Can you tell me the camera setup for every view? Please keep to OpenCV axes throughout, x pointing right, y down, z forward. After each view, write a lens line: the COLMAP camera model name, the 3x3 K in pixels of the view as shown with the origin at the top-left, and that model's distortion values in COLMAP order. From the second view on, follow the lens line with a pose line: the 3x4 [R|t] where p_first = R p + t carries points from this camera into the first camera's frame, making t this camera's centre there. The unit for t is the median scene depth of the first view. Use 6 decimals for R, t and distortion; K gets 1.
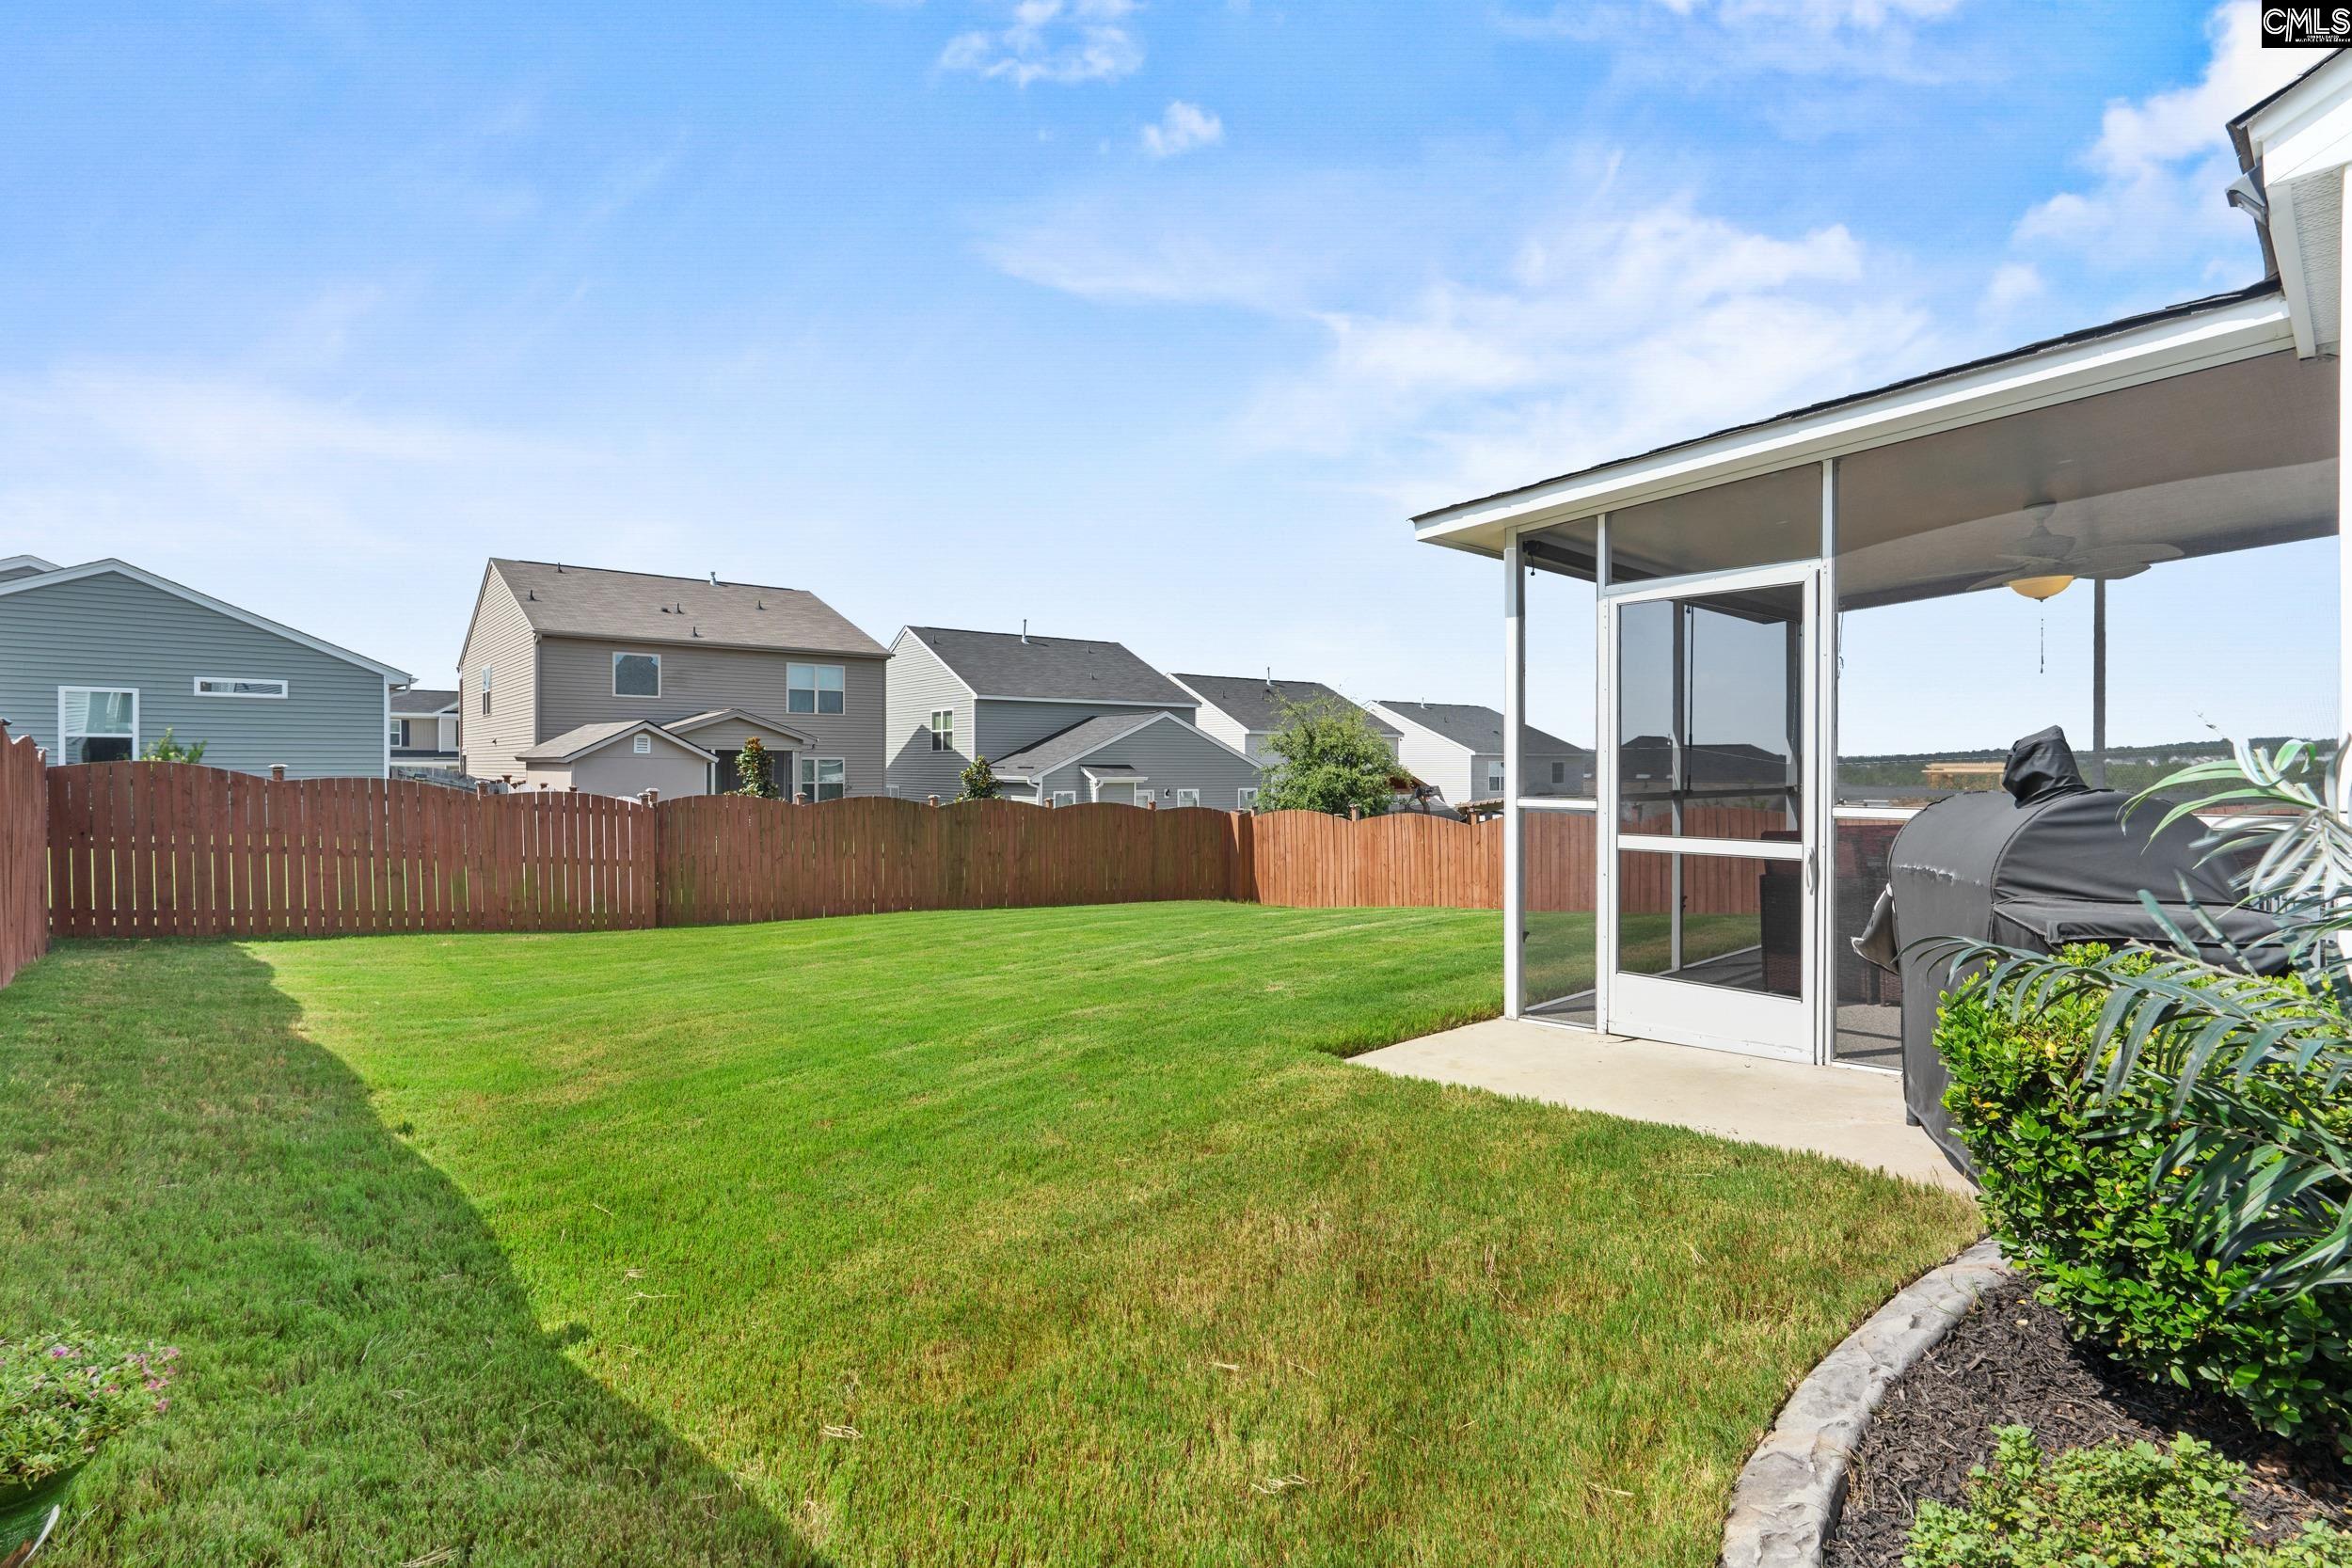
lens RADIAL K [[1080.7, 0, 1157.8], [0, 1080.7, 773.2], [0, 0, 1]] dist [0.002283, -0.000005]
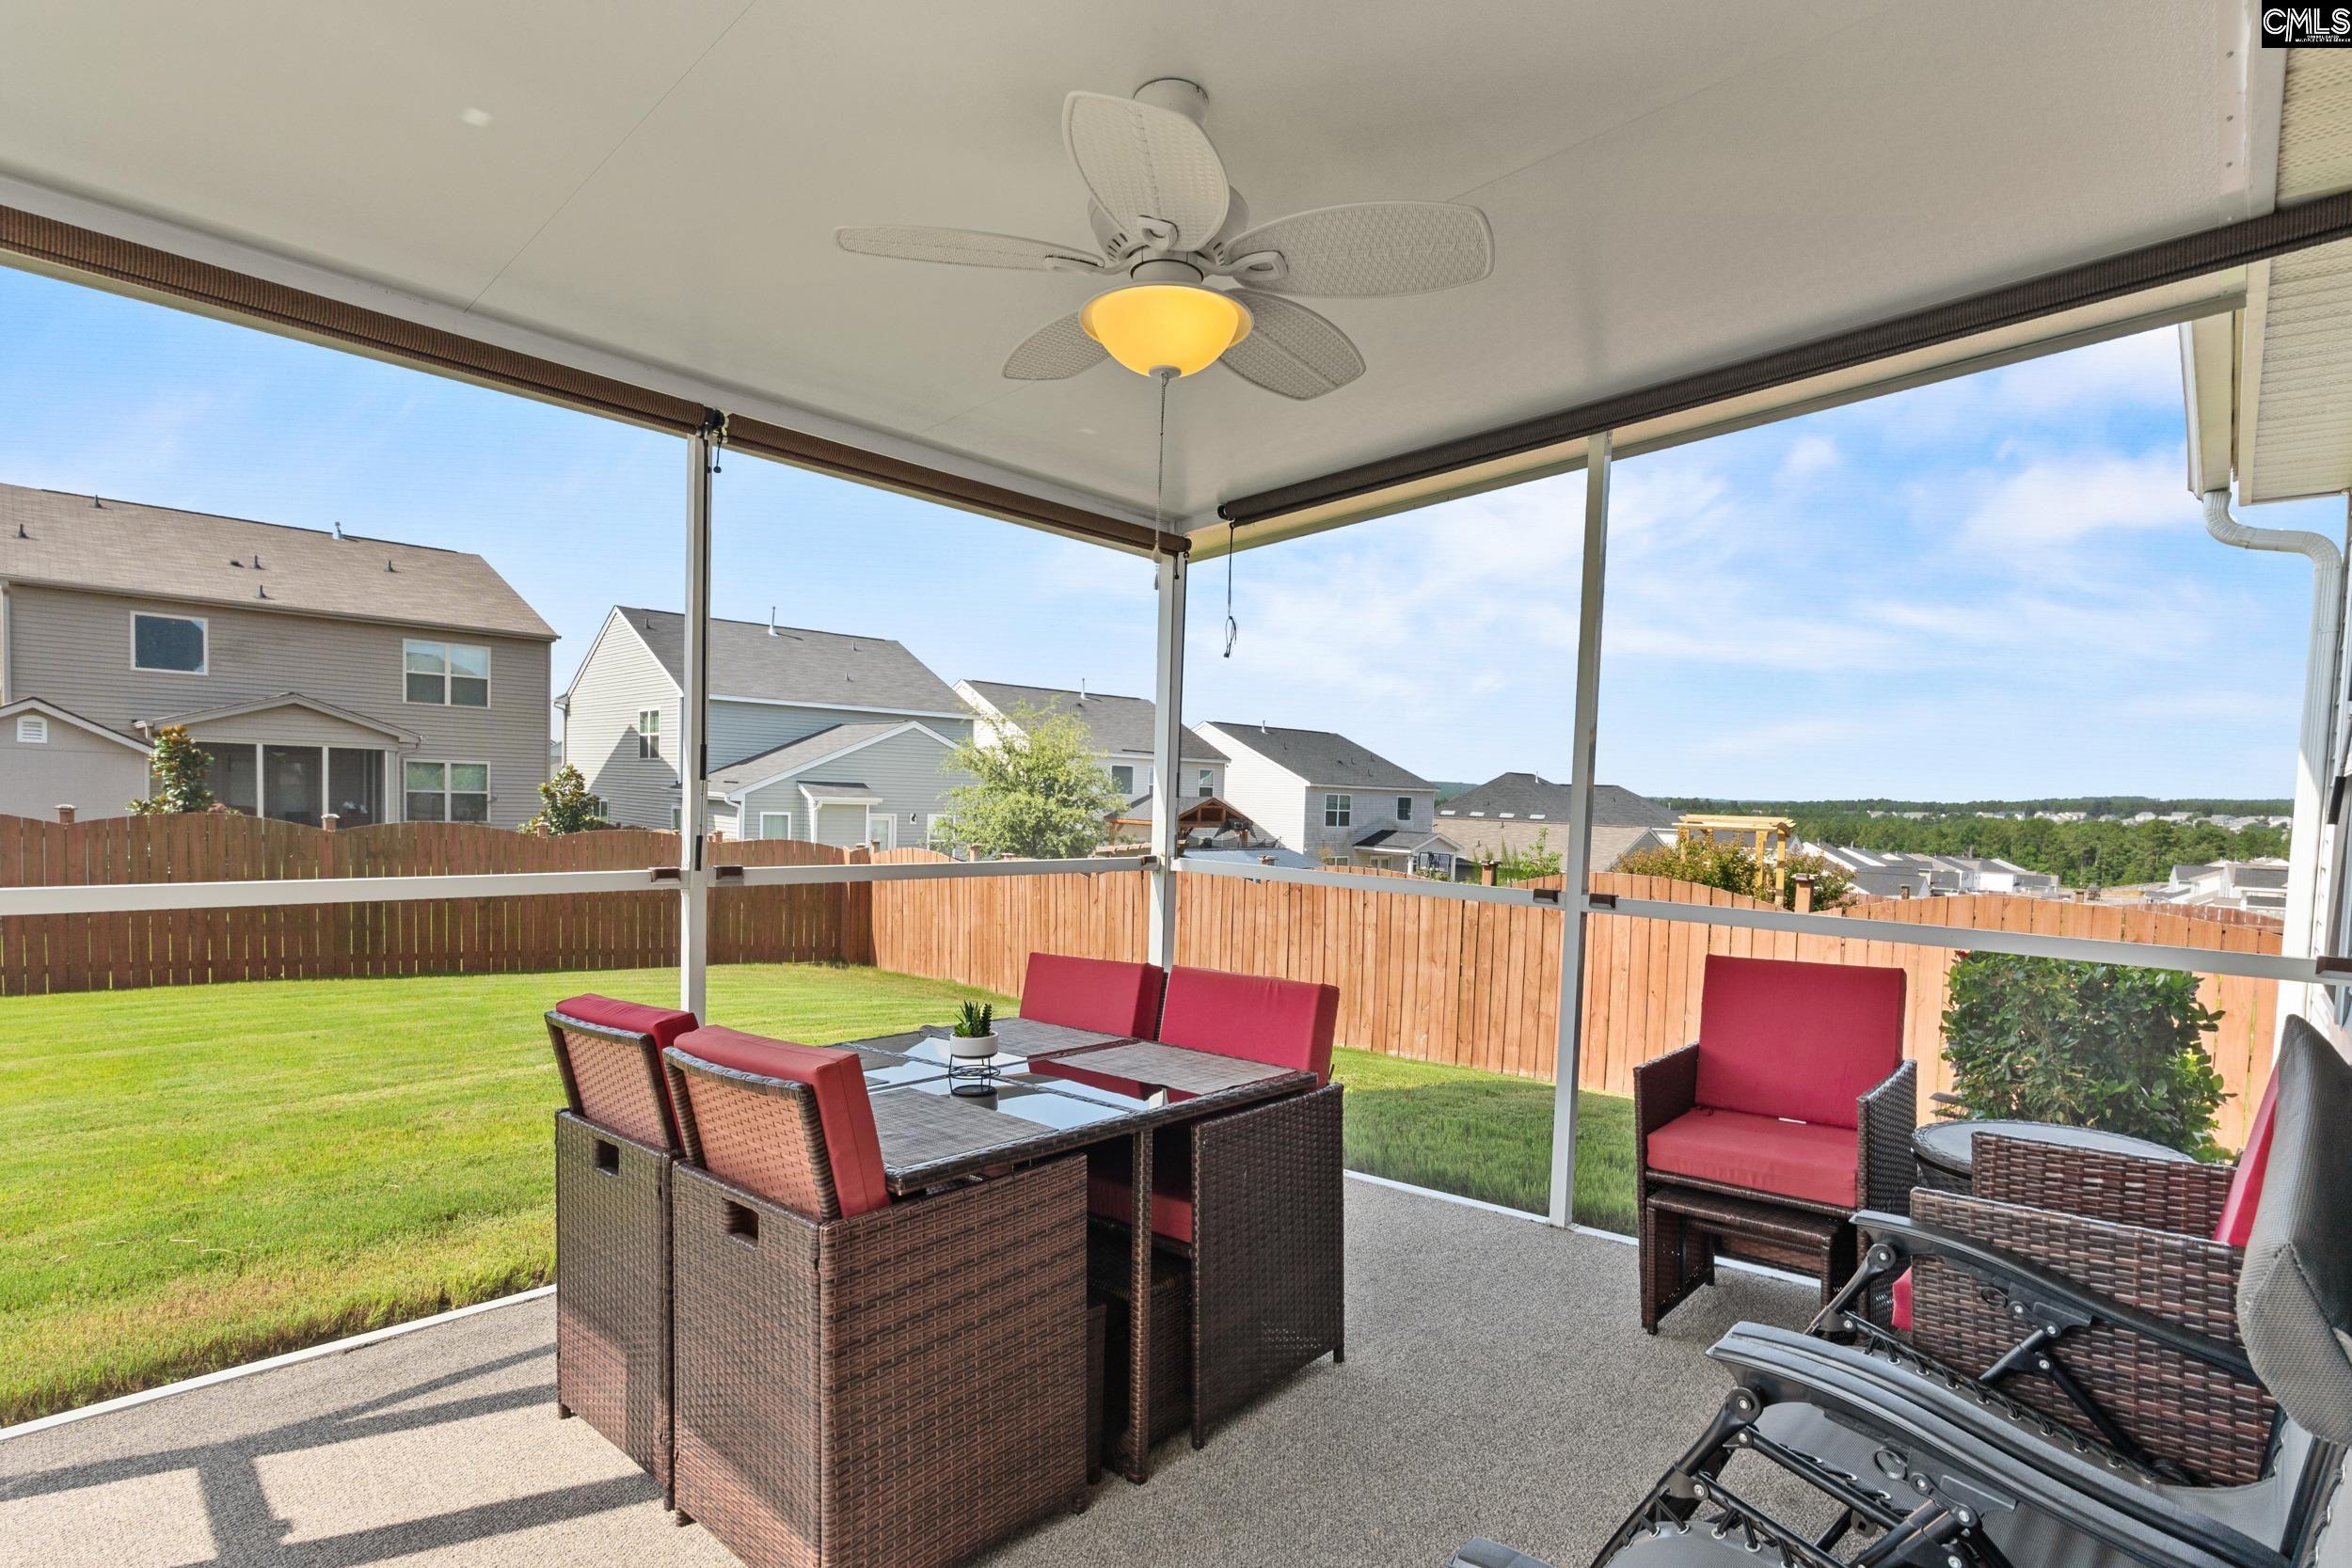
lens RADIAL K [[1150.7, 0, 1192.9], [0, 1150.7, 789.9], [0, 0, 1]] dist [-0.000847, -0.000410]
pose [[0.992281, 0.035336, 0.118868, 0.124442], [-0.034686, 0.999370, -0.007532, -0.004864], [-0.119059, 0.003351, 0.992882, 0.087488]]
